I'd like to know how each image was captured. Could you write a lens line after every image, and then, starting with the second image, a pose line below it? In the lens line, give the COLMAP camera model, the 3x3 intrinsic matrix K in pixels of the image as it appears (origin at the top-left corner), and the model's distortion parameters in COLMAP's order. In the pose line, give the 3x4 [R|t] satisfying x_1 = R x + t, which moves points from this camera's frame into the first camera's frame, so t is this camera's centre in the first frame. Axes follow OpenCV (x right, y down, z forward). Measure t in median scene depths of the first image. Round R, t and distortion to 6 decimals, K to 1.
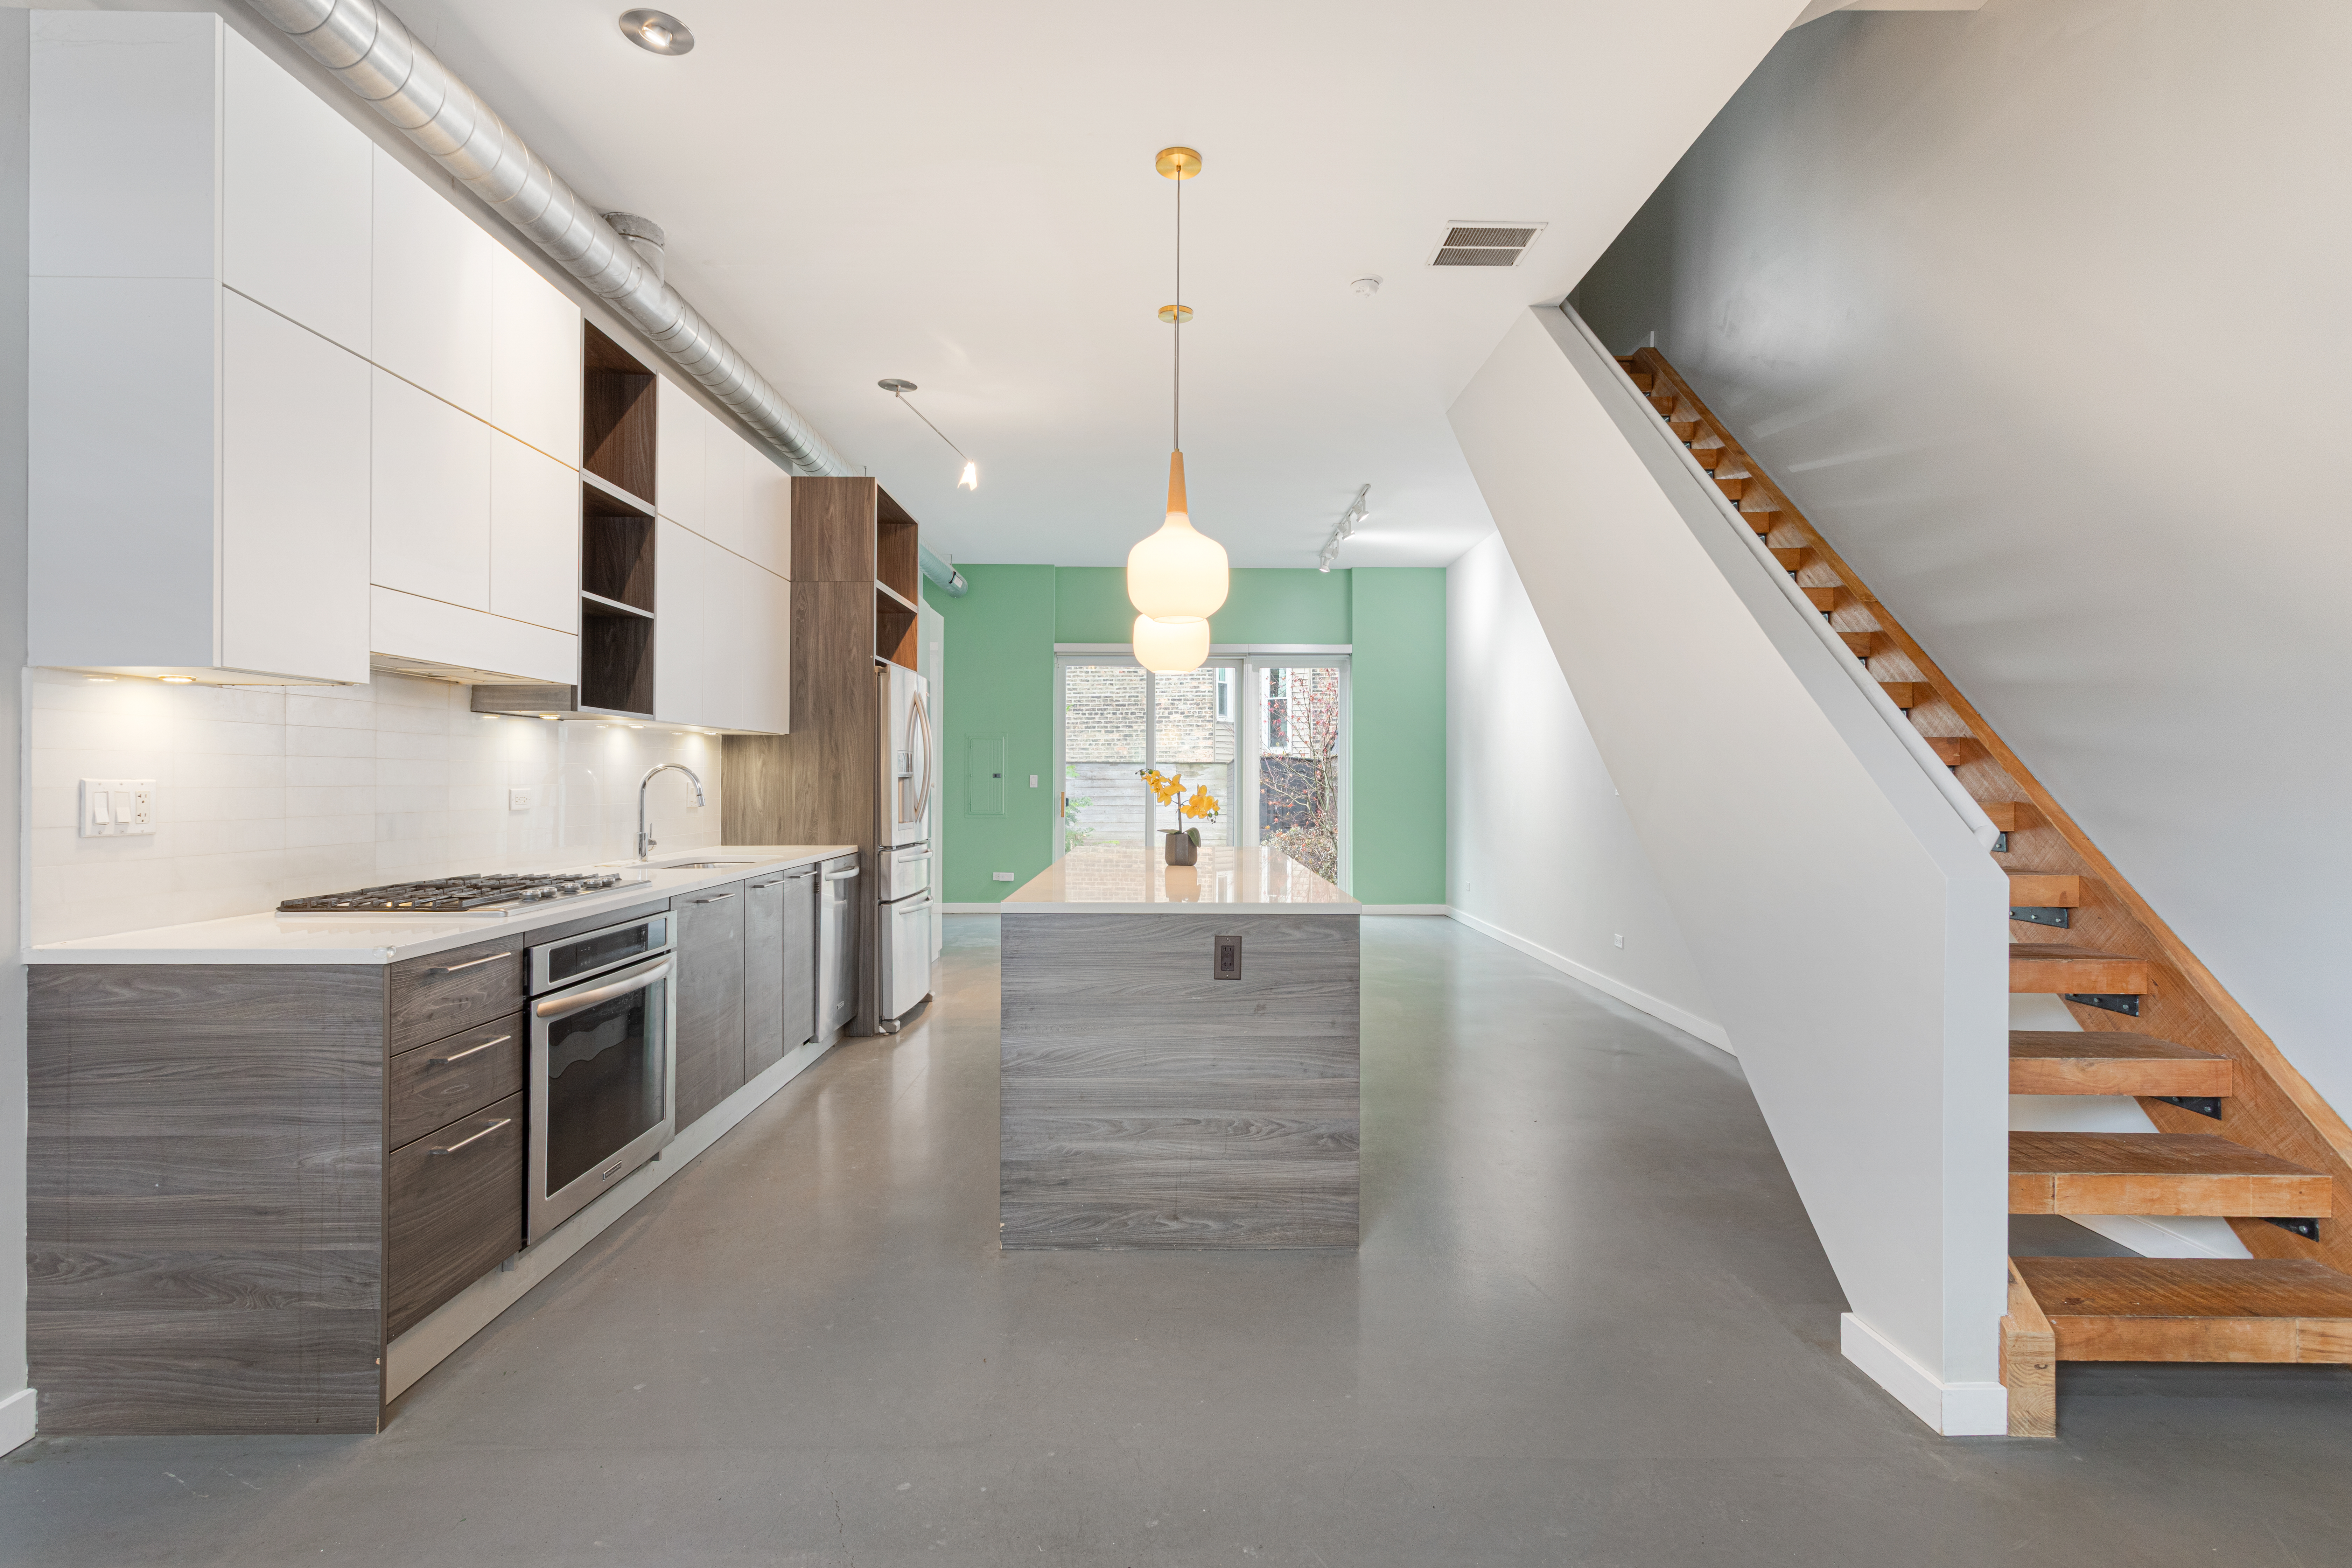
lens RADIAL K [[1130.0, 0, 1168.5], [0, 1130.0, 789.1], [0, 0, 1]] dist [0.005003, 0.000150]
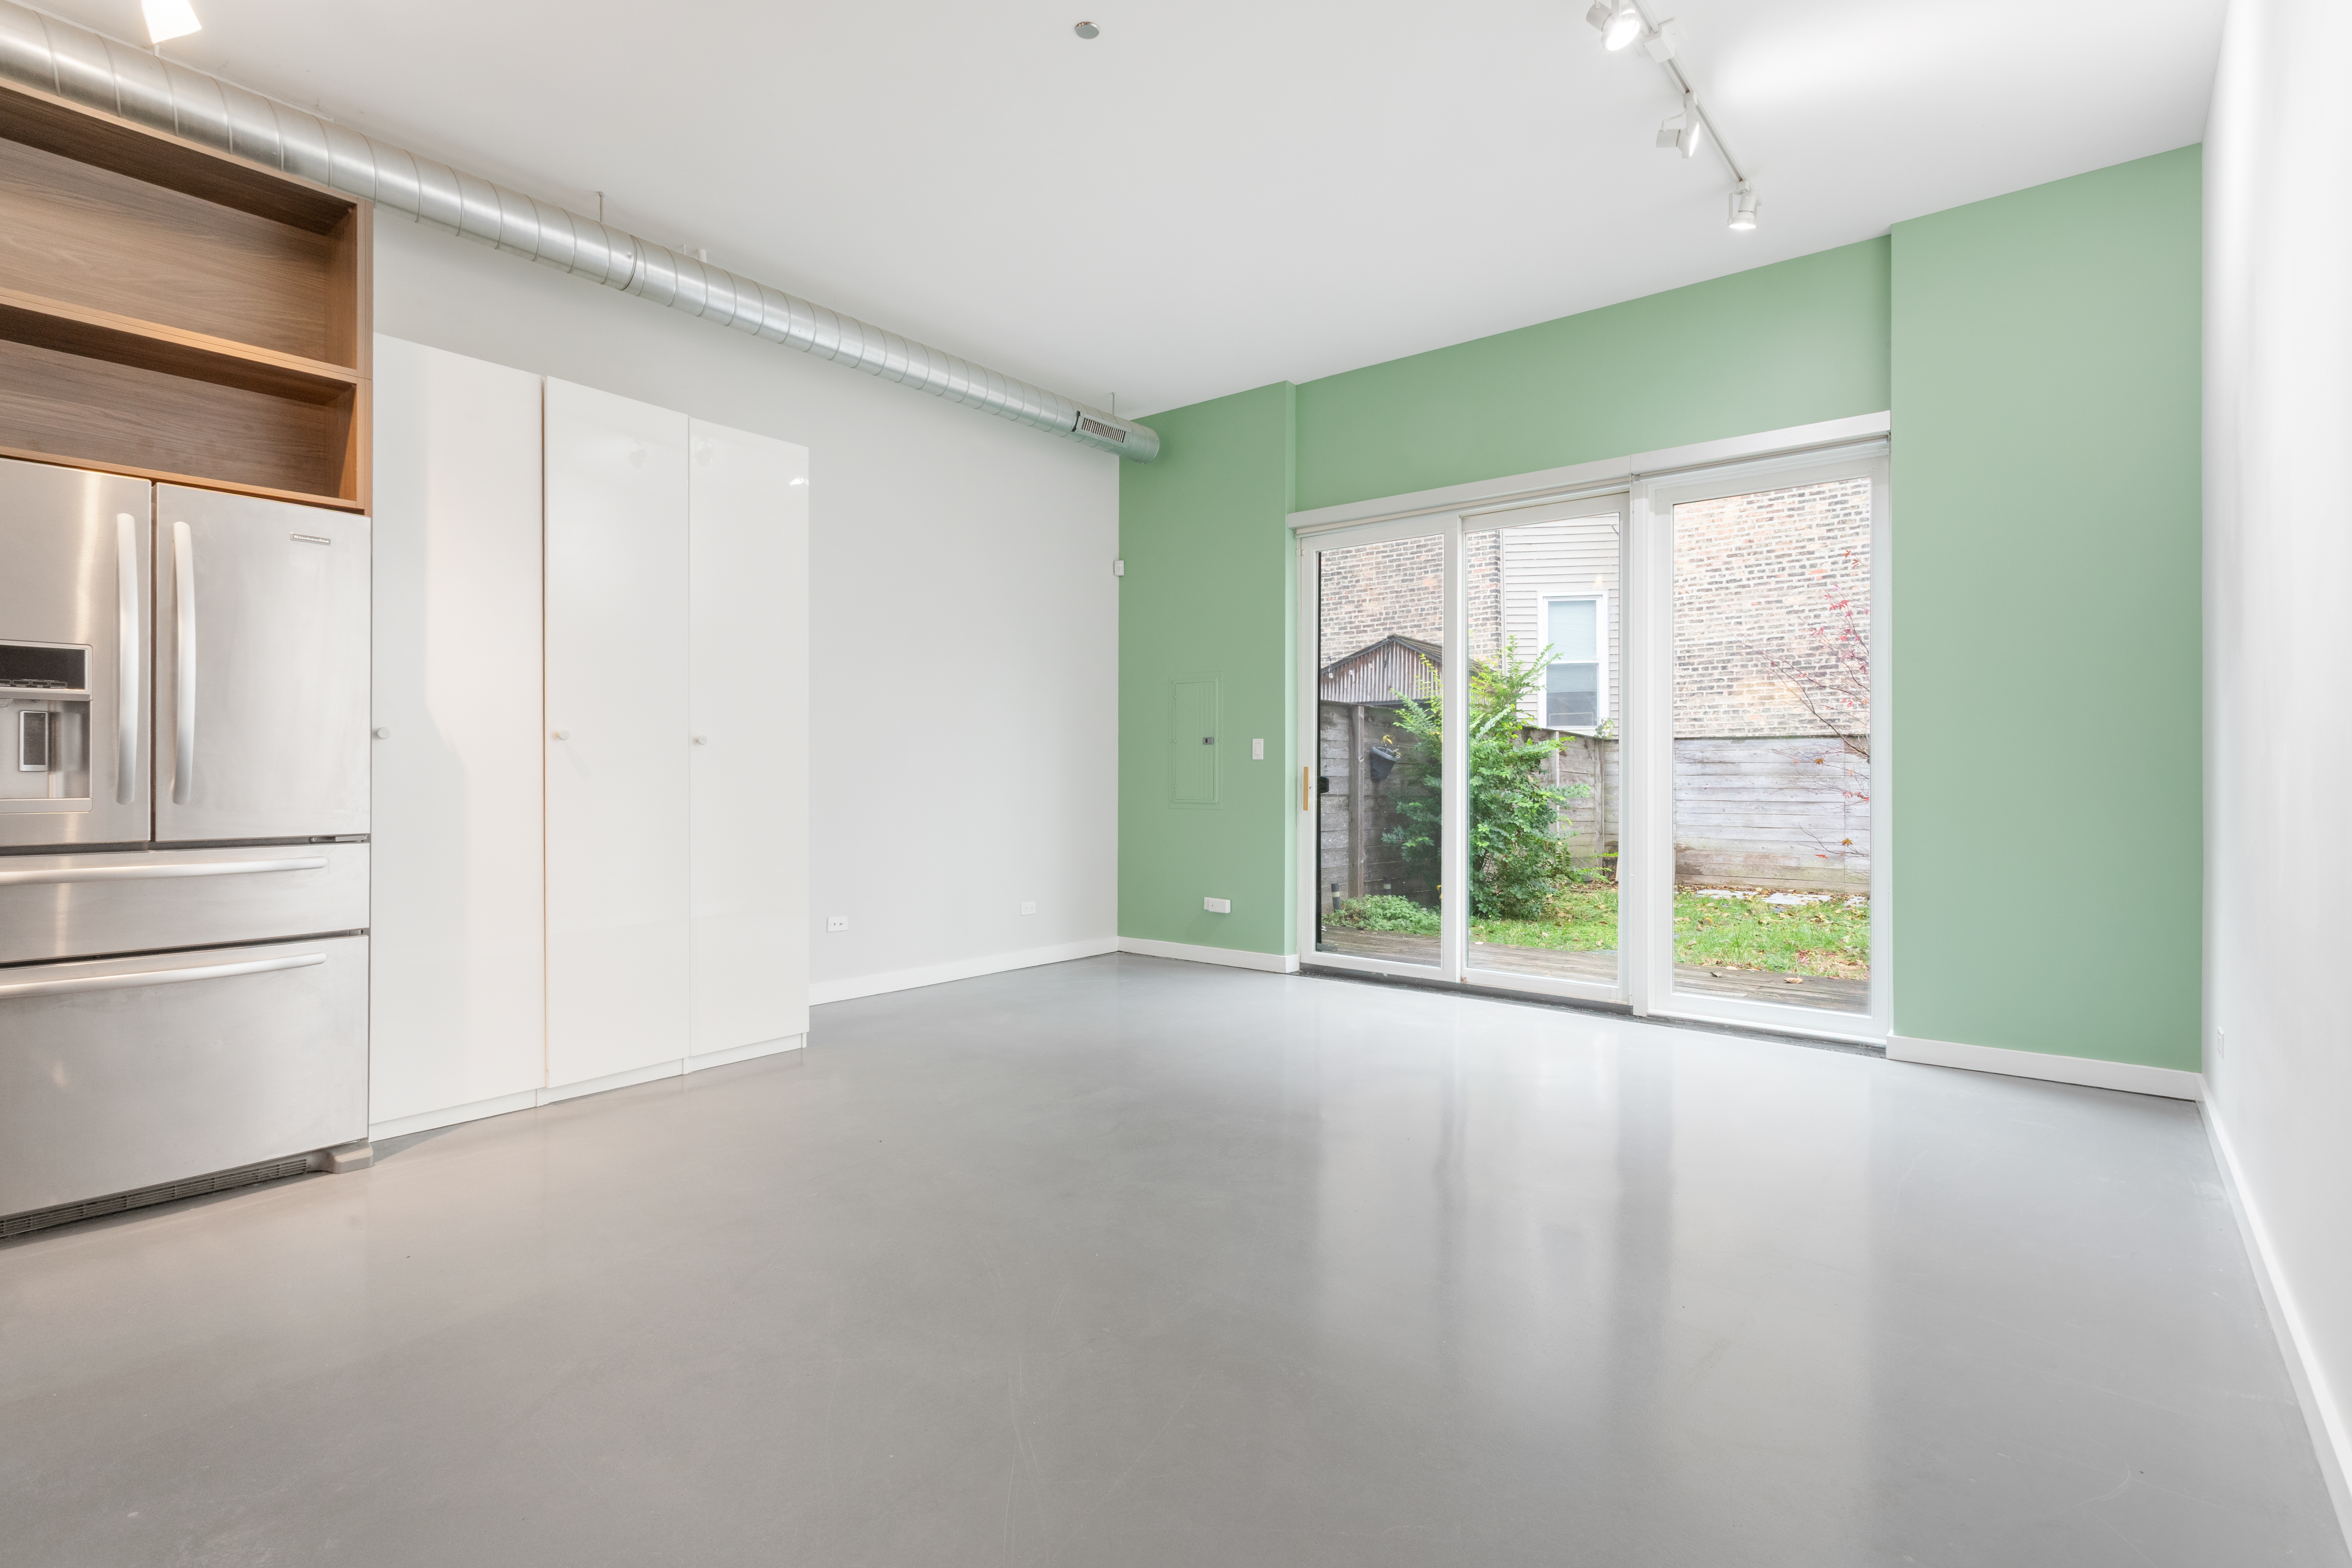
lens RADIAL K [[1122.6, 0, 1153.4], [0, 1122.6, 780.0], [0, 0, 1]] dist [0.001439, 0.001305]
pose [[0.771607, 0.000708, -0.636099, 0.757897], [-0.004375, 0.999982, -0.004194, 0.042498], [0.636085, 0.006019, 0.771596, 1.780290]]
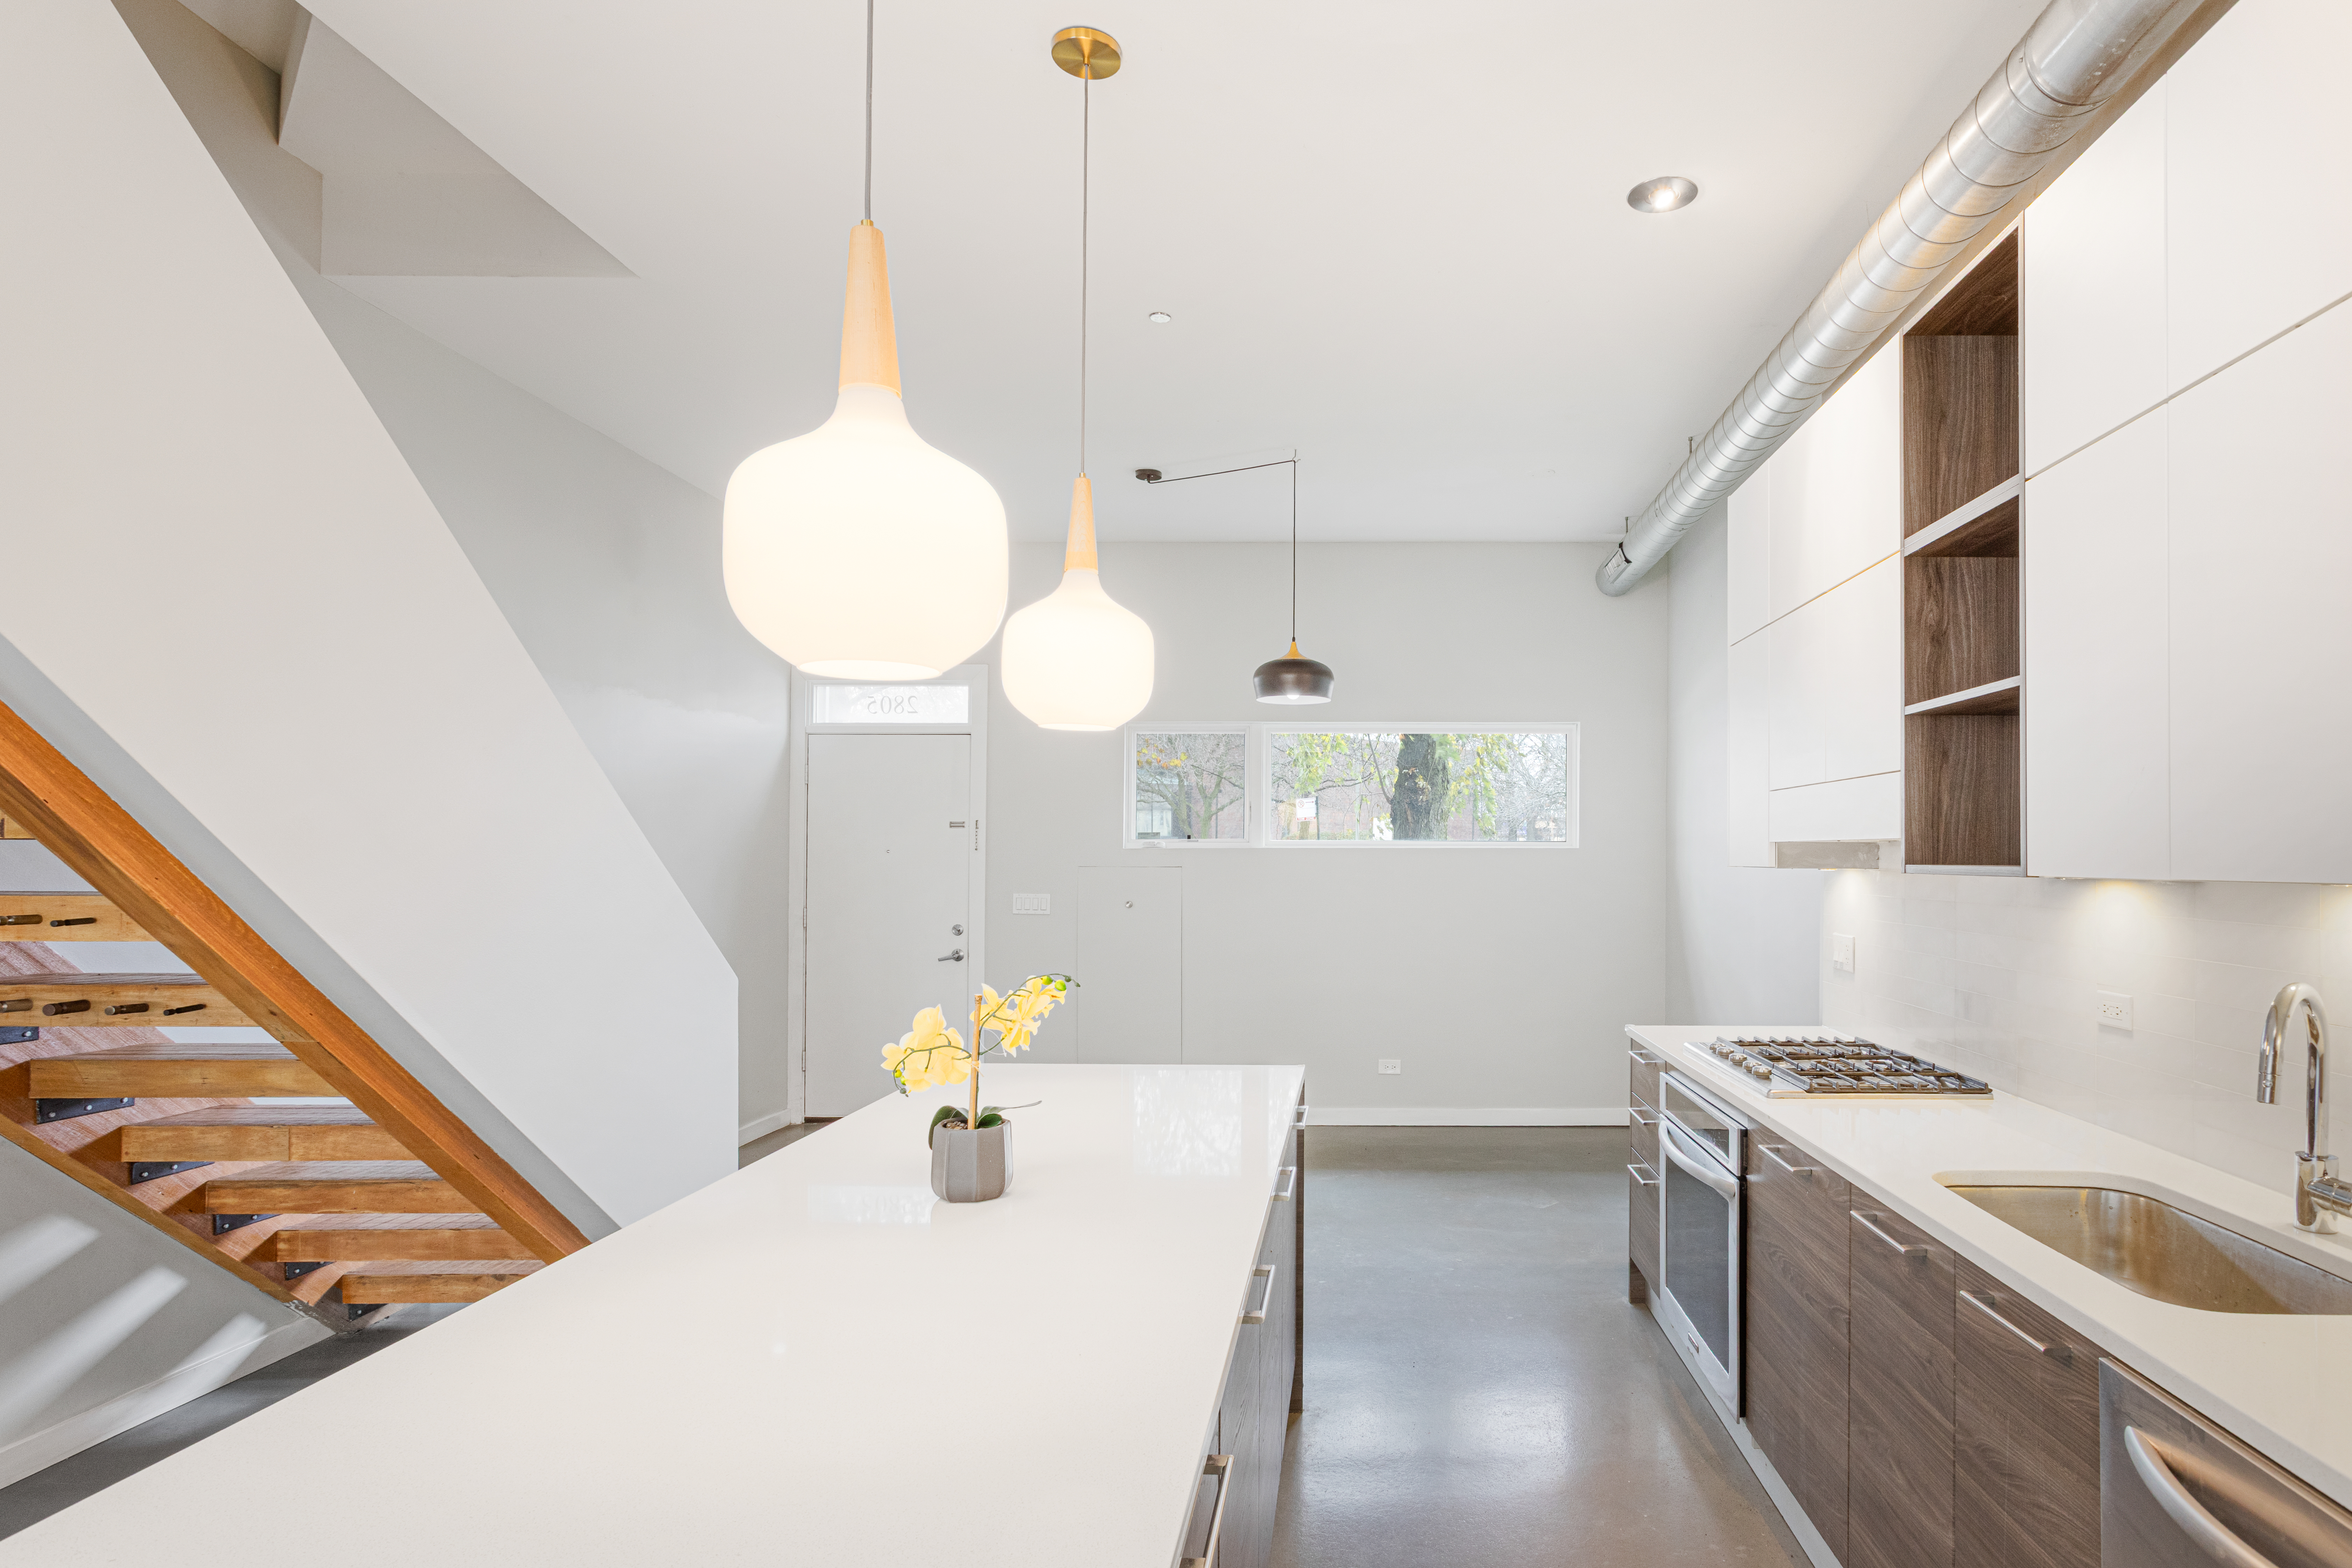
lens RADIAL K [[1223.9, 0, 1380.5], [0, 1223.9, 845.4], [0, 0, 1]] dist [-0.016343, 0.000990]
pose [[-0.999884, -0.008830, -0.012381, -0.203209], [-0.008815, 0.999960, -0.001293, -0.096233], [0.012391, -0.001183, -0.999923, 2.083343]]
